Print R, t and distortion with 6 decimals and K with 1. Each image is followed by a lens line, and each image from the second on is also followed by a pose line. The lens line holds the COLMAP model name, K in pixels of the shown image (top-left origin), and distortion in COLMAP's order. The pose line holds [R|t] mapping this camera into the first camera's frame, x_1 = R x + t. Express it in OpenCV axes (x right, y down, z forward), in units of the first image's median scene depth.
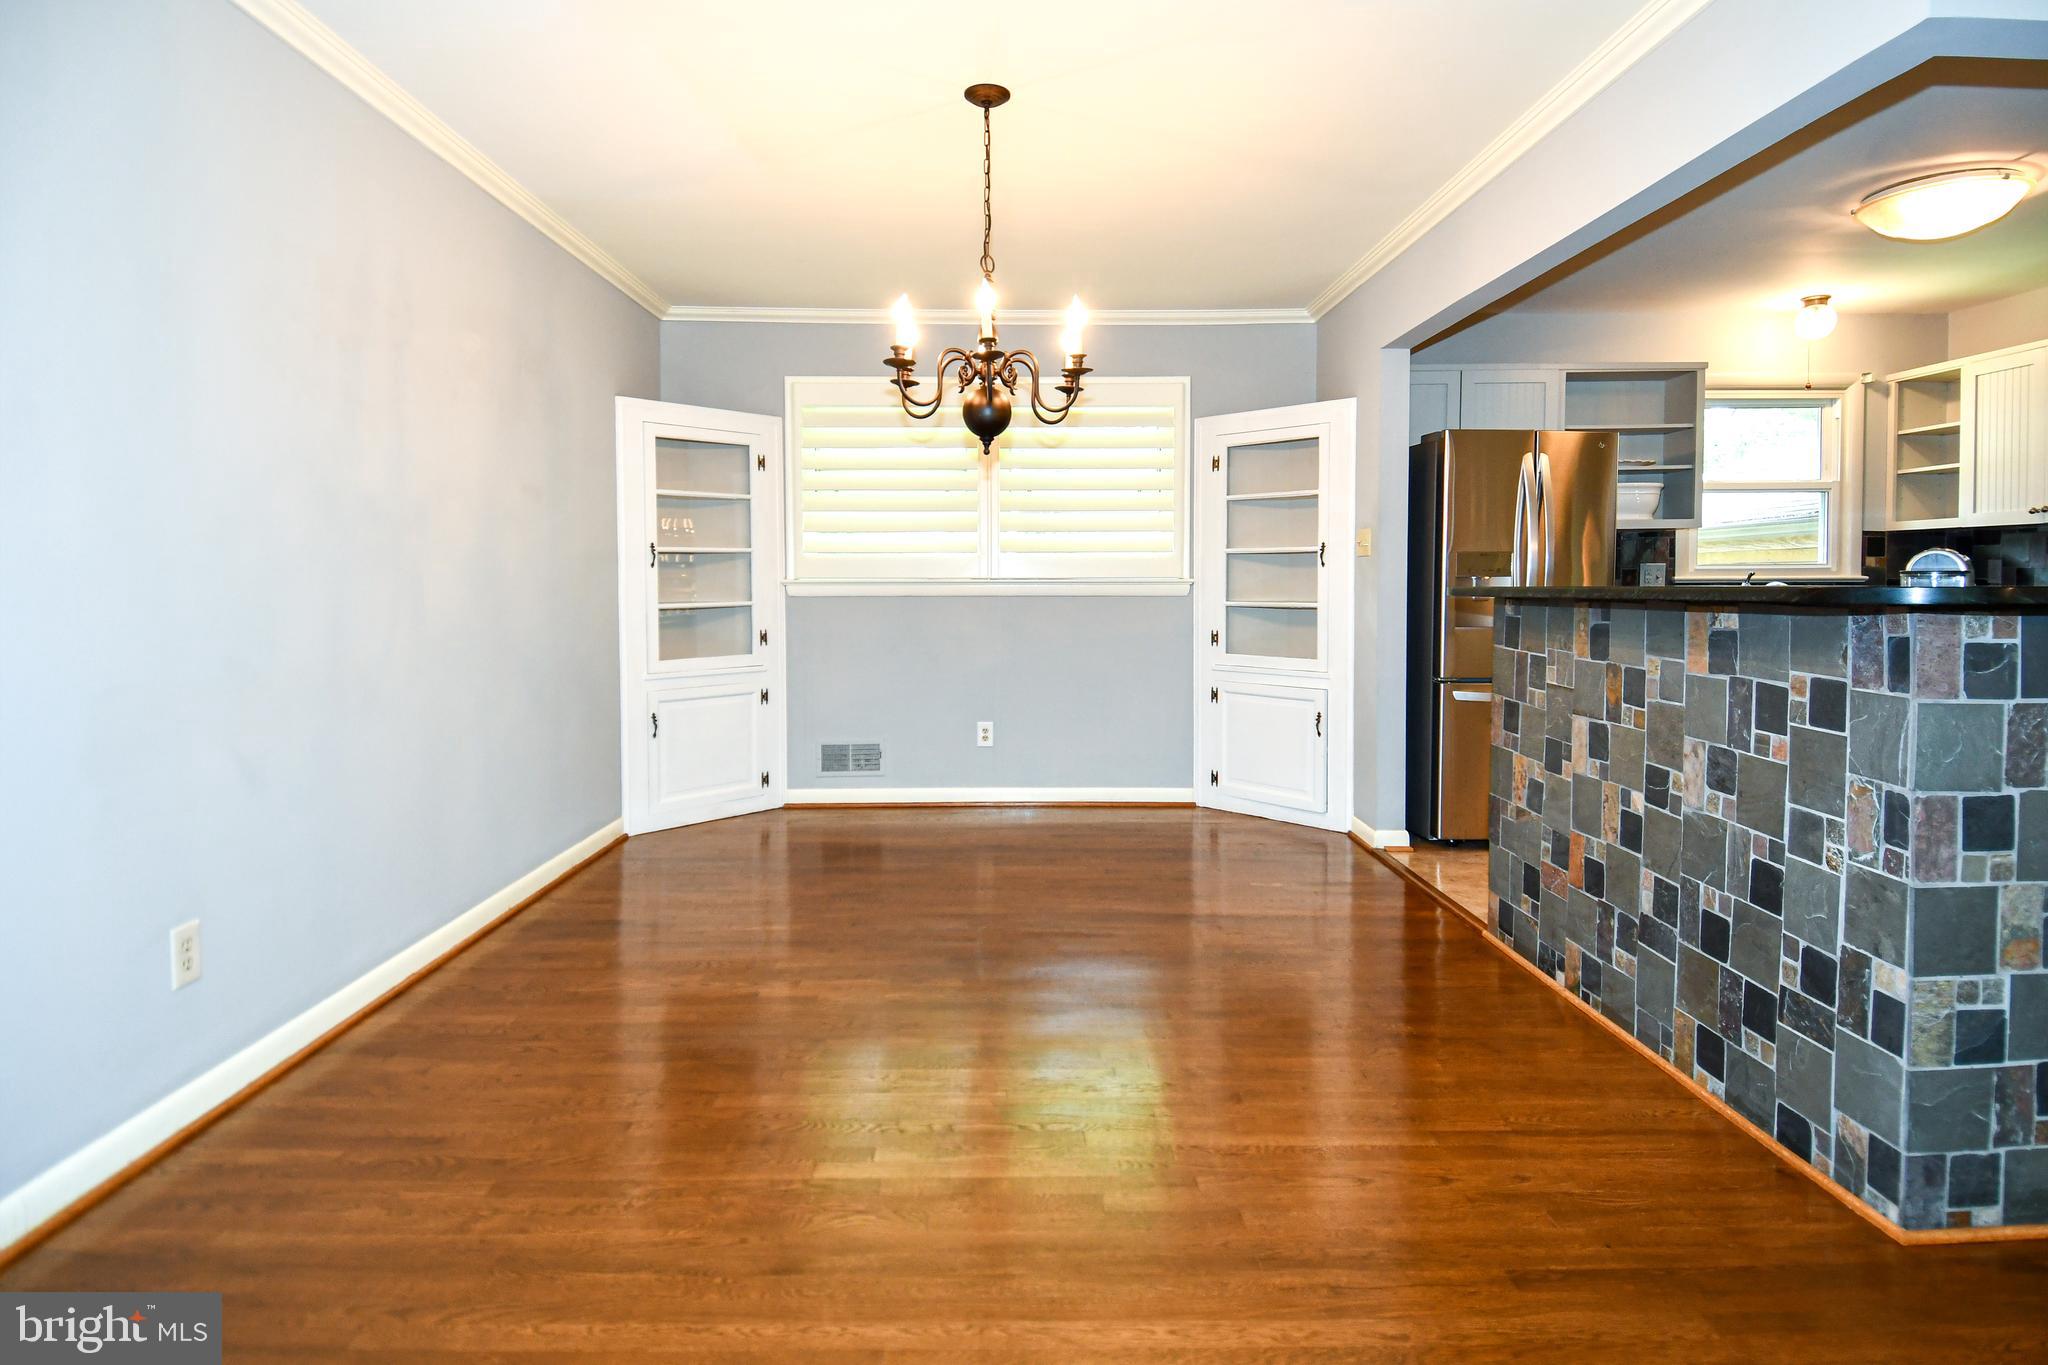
lens RADIAL K [[1127.1, 0, 1022.6], [0, 1127.1, 607.2], [0, 0, 1]] dist [0.050619, -0.052446]
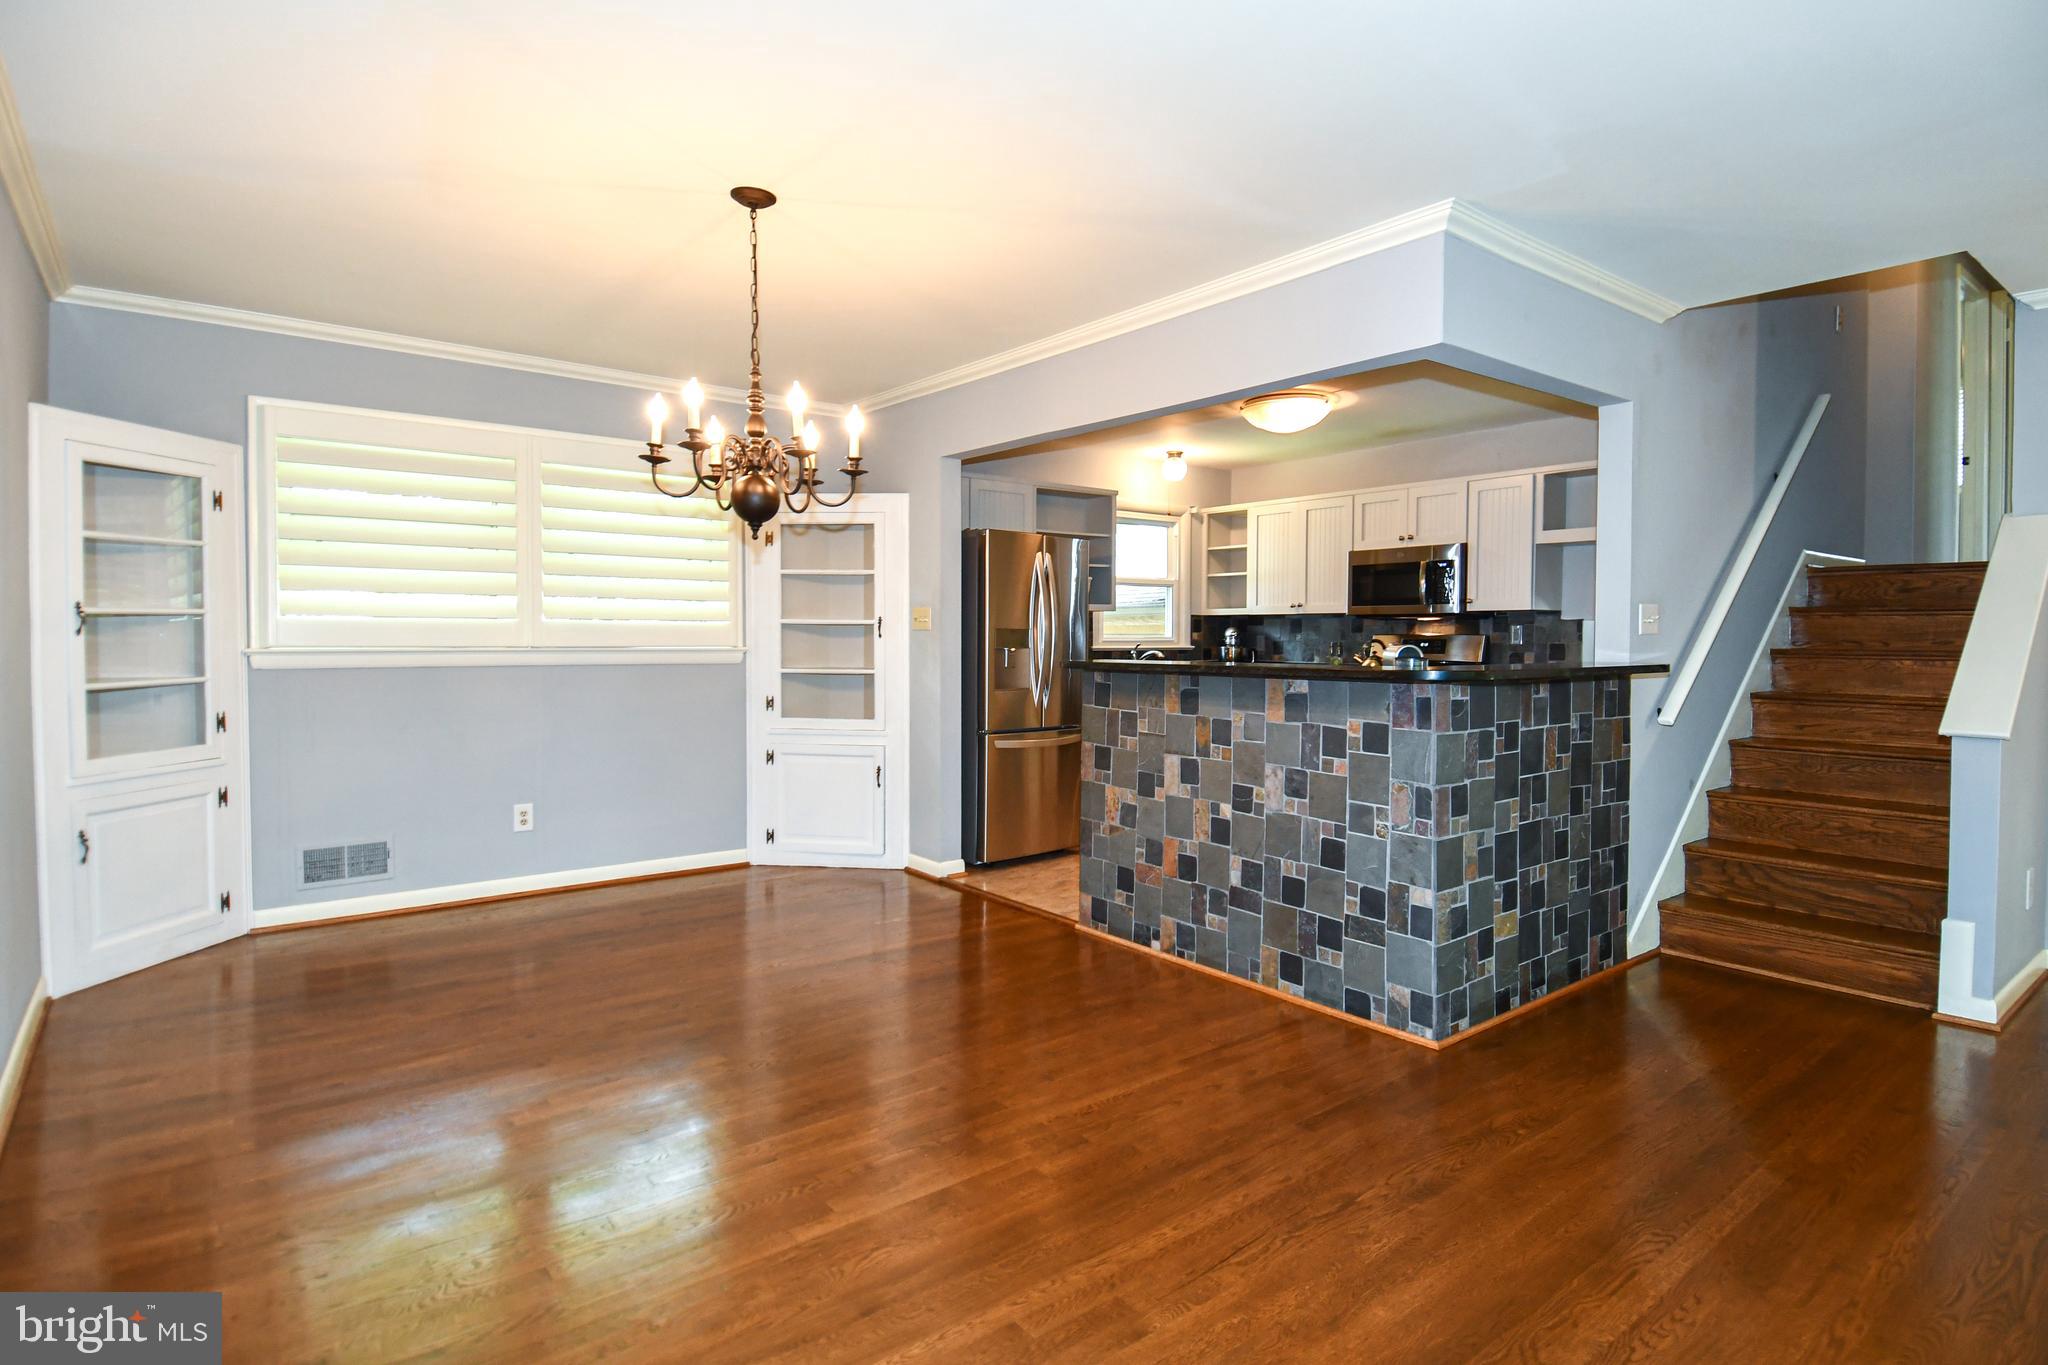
lens RADIAL K [[1136.8, 0, 1029.2], [0, 1136.8, 641.6], [0, 0, 1]] dist [0.050929, -0.064589]
pose [[0.763115, 0.000125, 0.646262, -0.567725], [0.007295, 0.999935, -0.008808, -0.033485], [-0.646221, 0.011436, 0.763065, 0.040930]]
